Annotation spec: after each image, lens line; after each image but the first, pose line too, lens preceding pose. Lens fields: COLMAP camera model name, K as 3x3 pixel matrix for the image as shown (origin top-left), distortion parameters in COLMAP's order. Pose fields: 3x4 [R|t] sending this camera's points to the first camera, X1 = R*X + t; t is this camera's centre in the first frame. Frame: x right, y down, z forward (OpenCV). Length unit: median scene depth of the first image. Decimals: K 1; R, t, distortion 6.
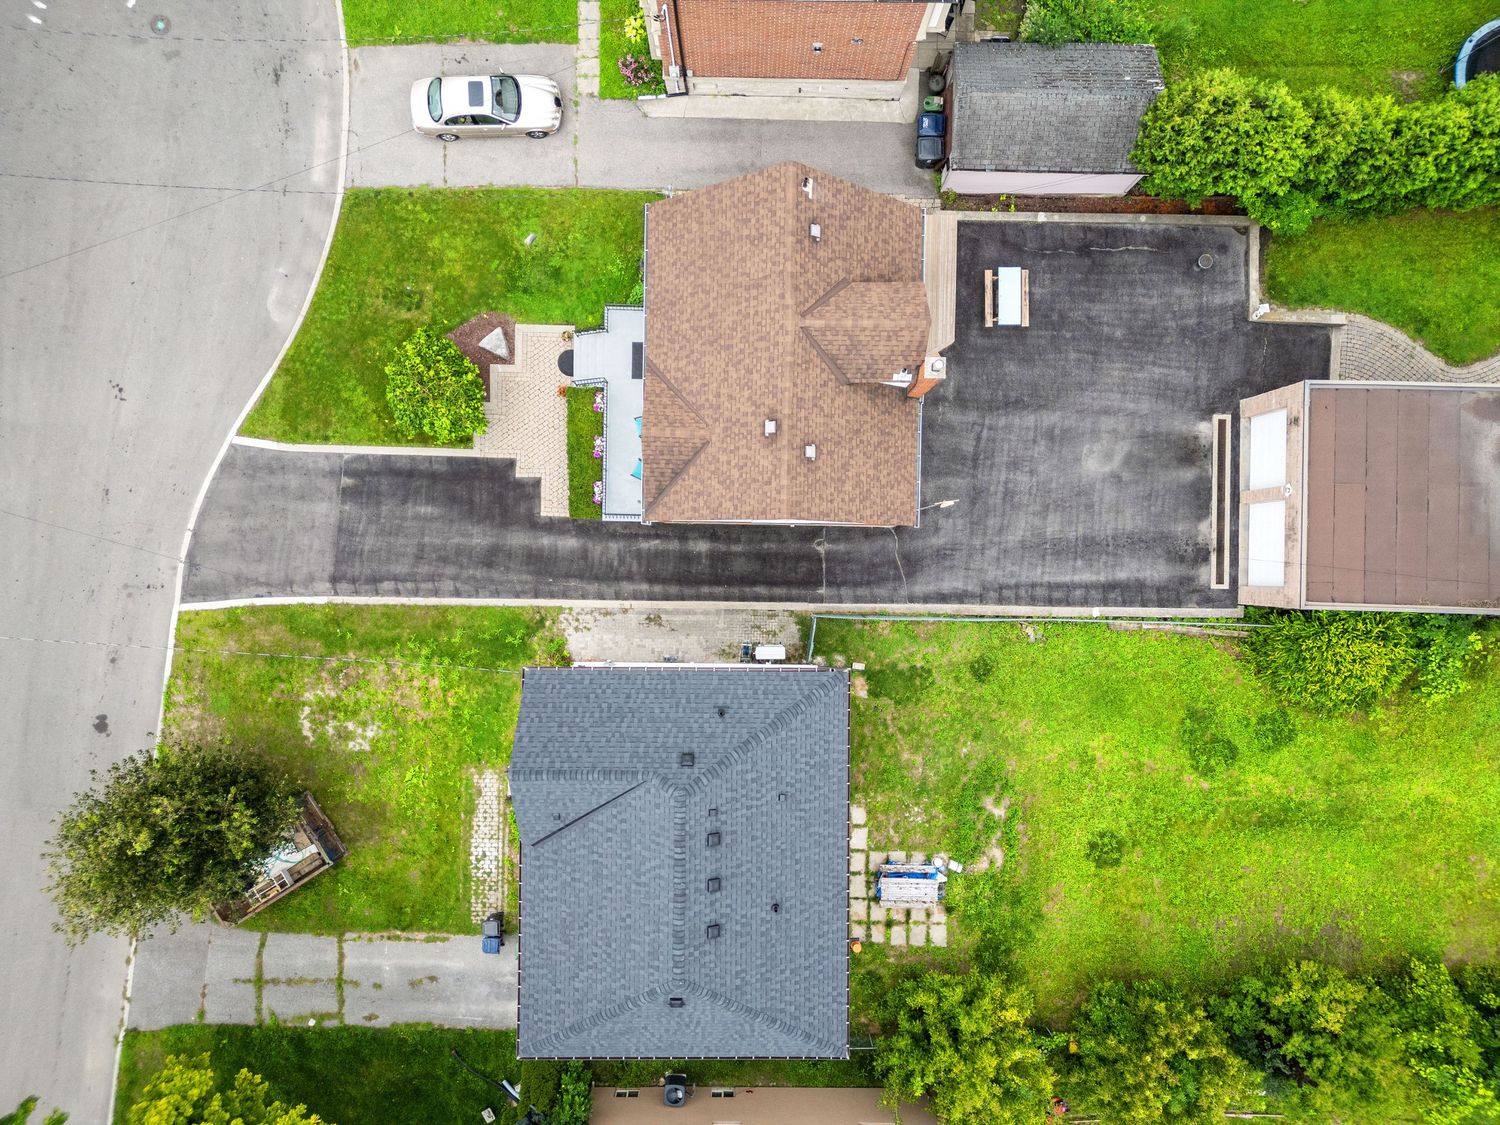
lens RADIAL K [[1048.5, 0, 747.5], [0, 1048.5, 565.6], [0, 0, 1]] dist [0.075649, -0.067709]
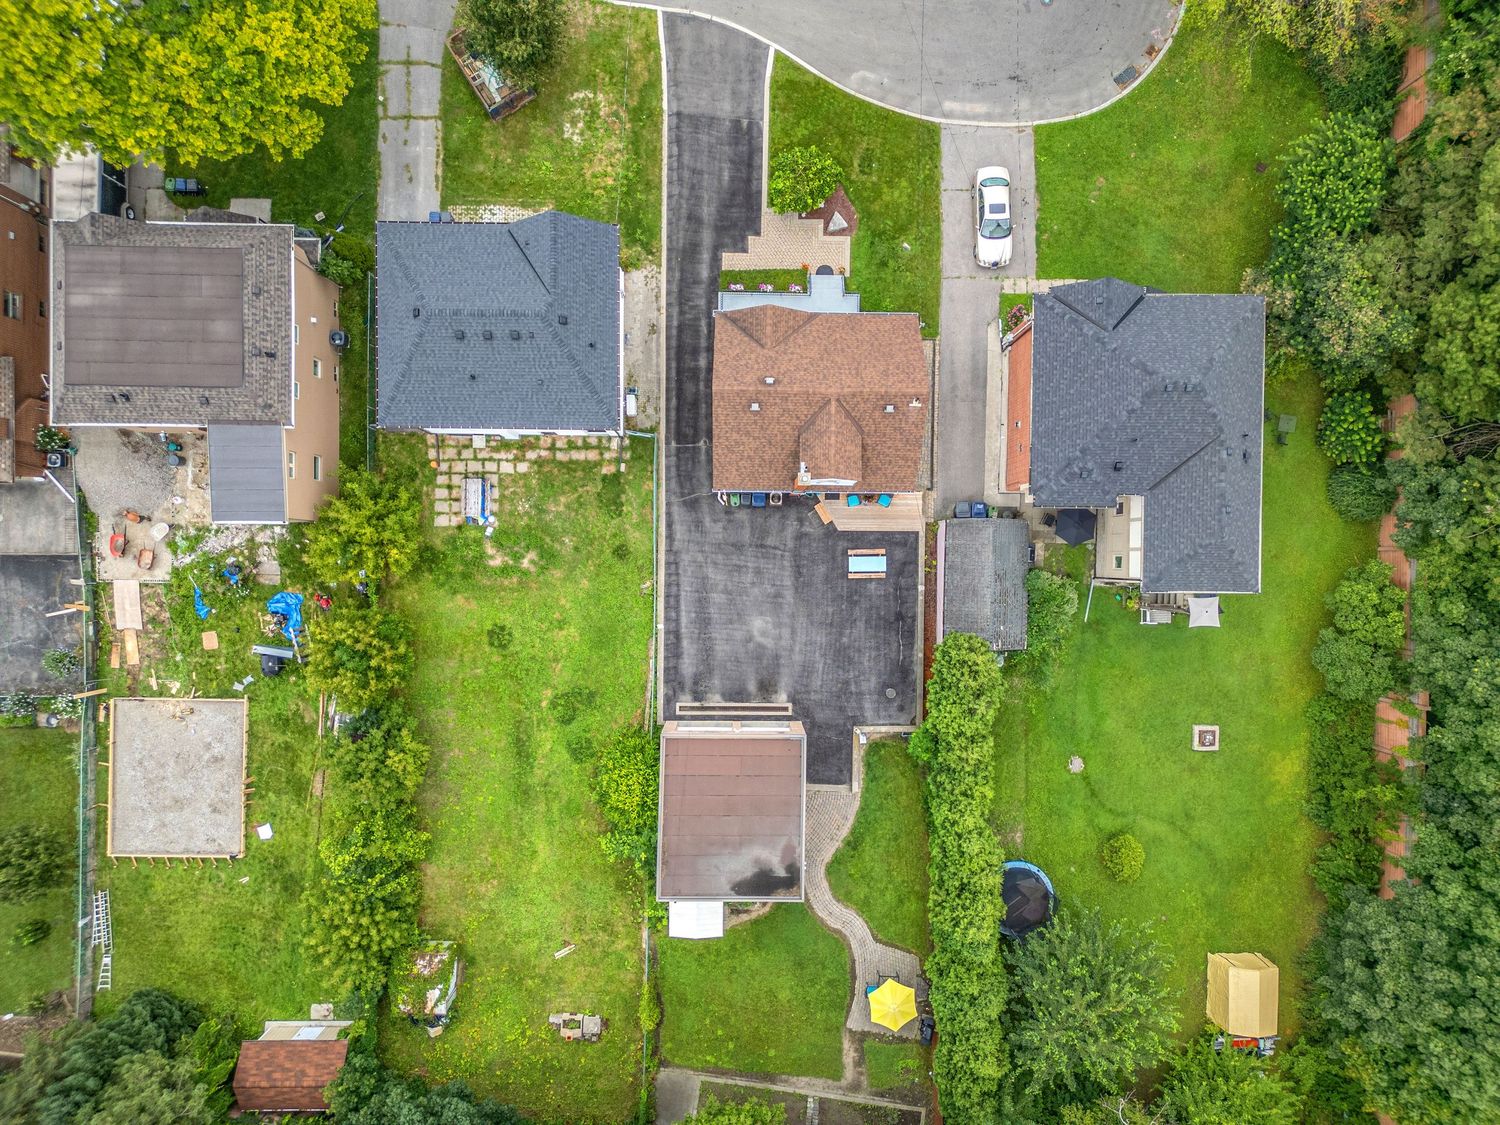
lens RADIAL K [[1048.5, 0, 747.5], [0, 1048.5, 565.6], [0, 0, 1]] dist [0.075649, -0.067709]
pose [[0.003897, 0.999988, -0.003095, 0.250718], [-0.999870, 0.003848, -0.015634, -0.057719], [-0.015622, 0.003156, 0.999873, -0.493864]]
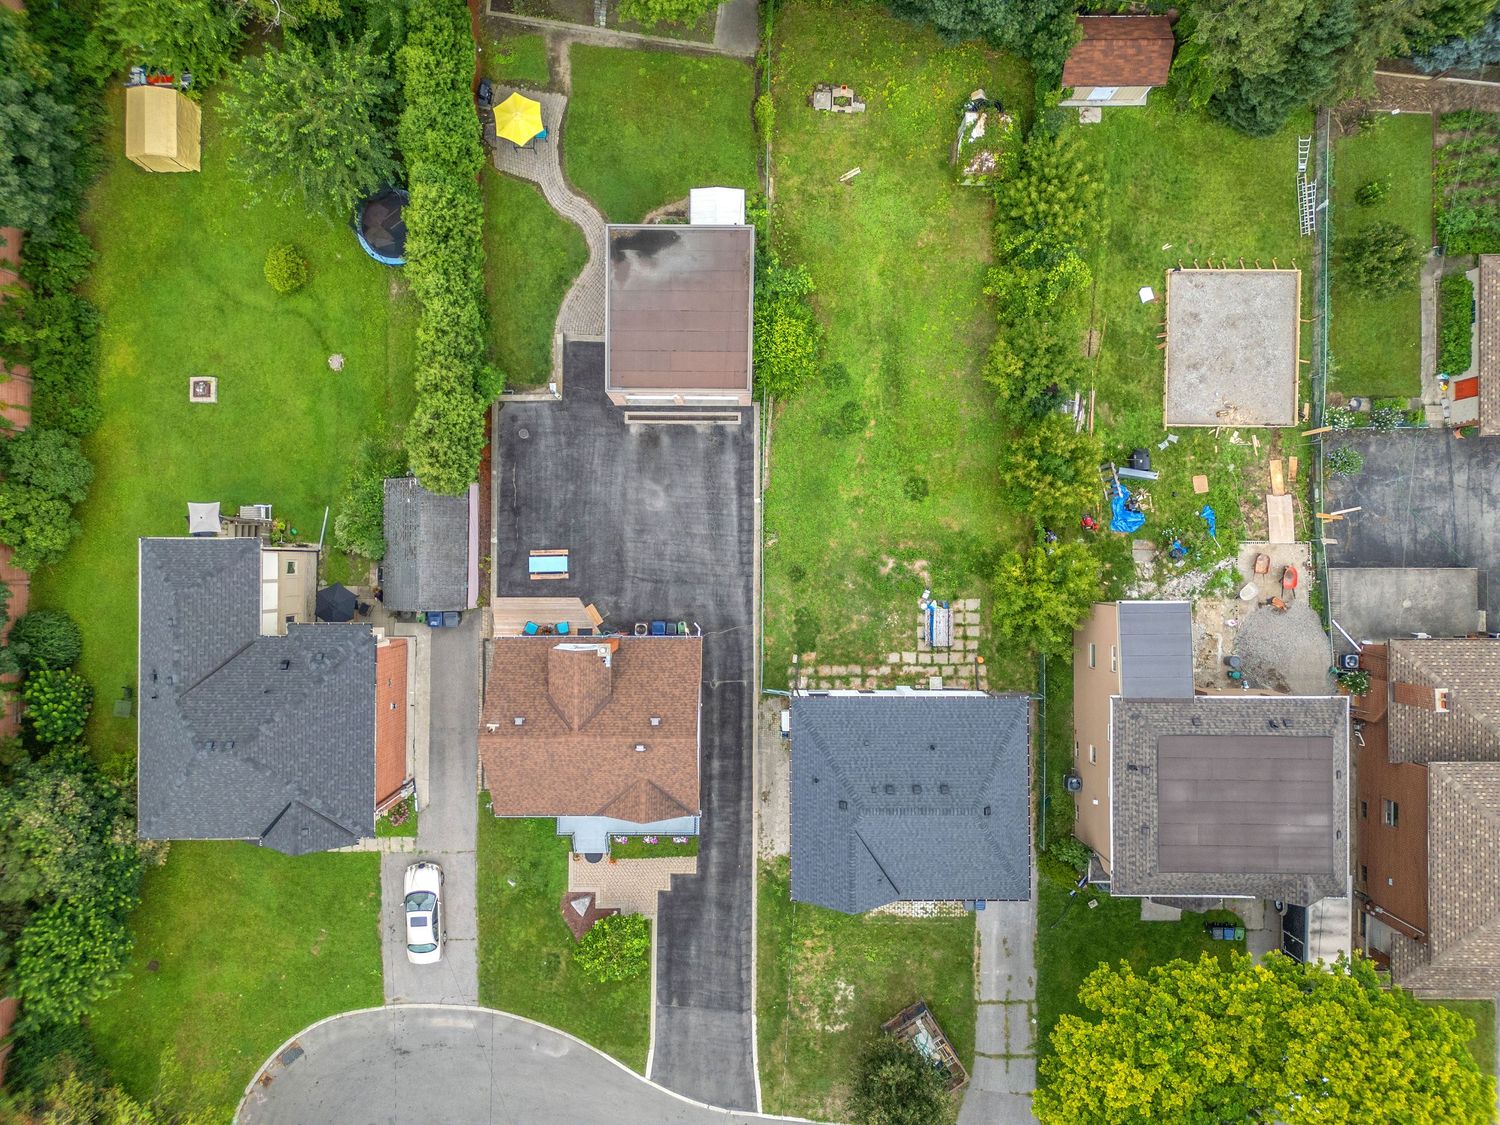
lens RADIAL K [[1050.9, 0, 747.6], [0, 1050.9, 565.2], [0, 0, 1]] dist [0.078278, -0.073689]
pose [[-0.010069, -0.999877, -0.011991, 0.257881], [0.999942, -0.010115, 0.003790, 0.024087], [-0.003911, -0.011952, 0.999921, -0.496739]]
